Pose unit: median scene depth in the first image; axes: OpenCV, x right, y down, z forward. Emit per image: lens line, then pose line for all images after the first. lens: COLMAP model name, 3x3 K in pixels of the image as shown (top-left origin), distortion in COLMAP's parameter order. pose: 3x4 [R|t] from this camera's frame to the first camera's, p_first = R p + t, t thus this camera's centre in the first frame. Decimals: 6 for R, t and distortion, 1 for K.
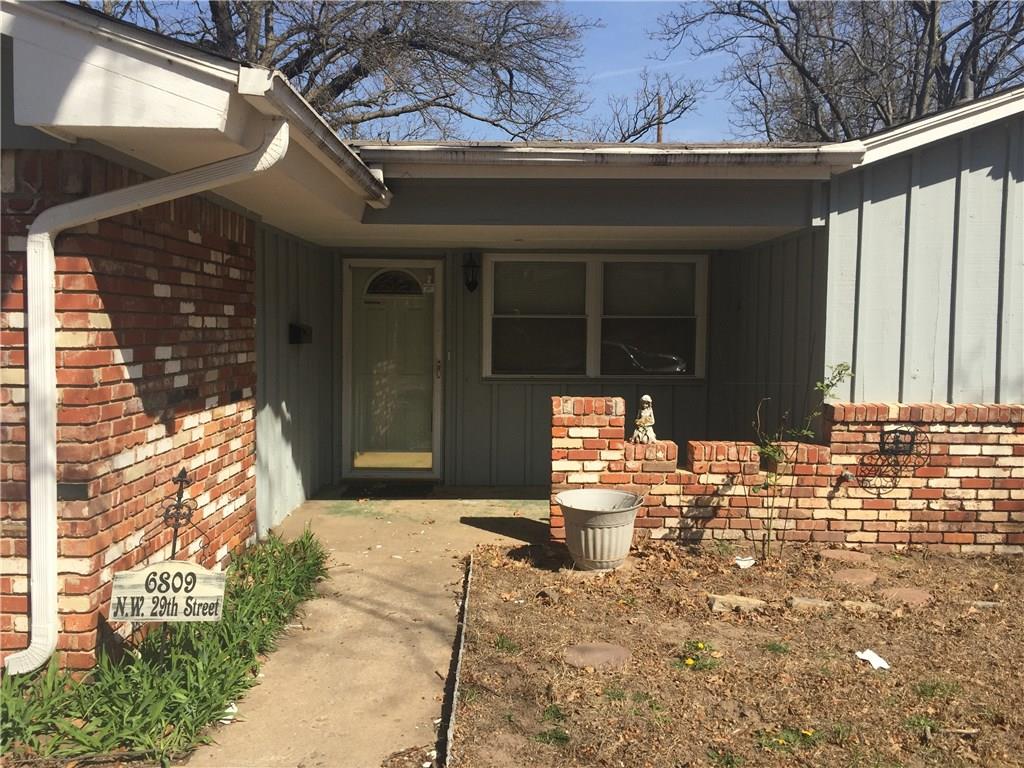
lens RADIAL K [[874.7, 0, 516.4], [0, 874.7, 356.6], [0, 0, 1]] dist [0.071436, -0.063802]
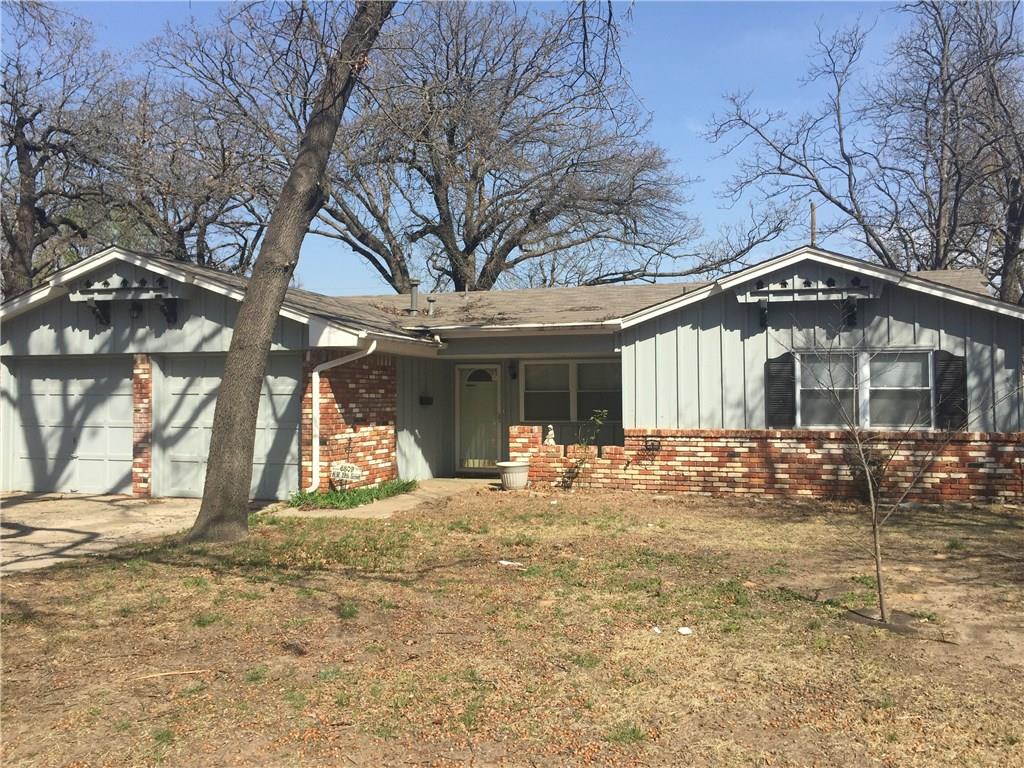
lens RADIAL K [[874.7, 0, 513.4], [0, 874.7, 385.4], [0, 0, 1]] dist [0.071436, -0.063802]
pose [[0.950133, -0.014084, -0.311526, 0.798479], [-0.001651, 0.998738, -0.050189, 0.056967], [0.311840, 0.048200, 0.948911, -1.273895]]
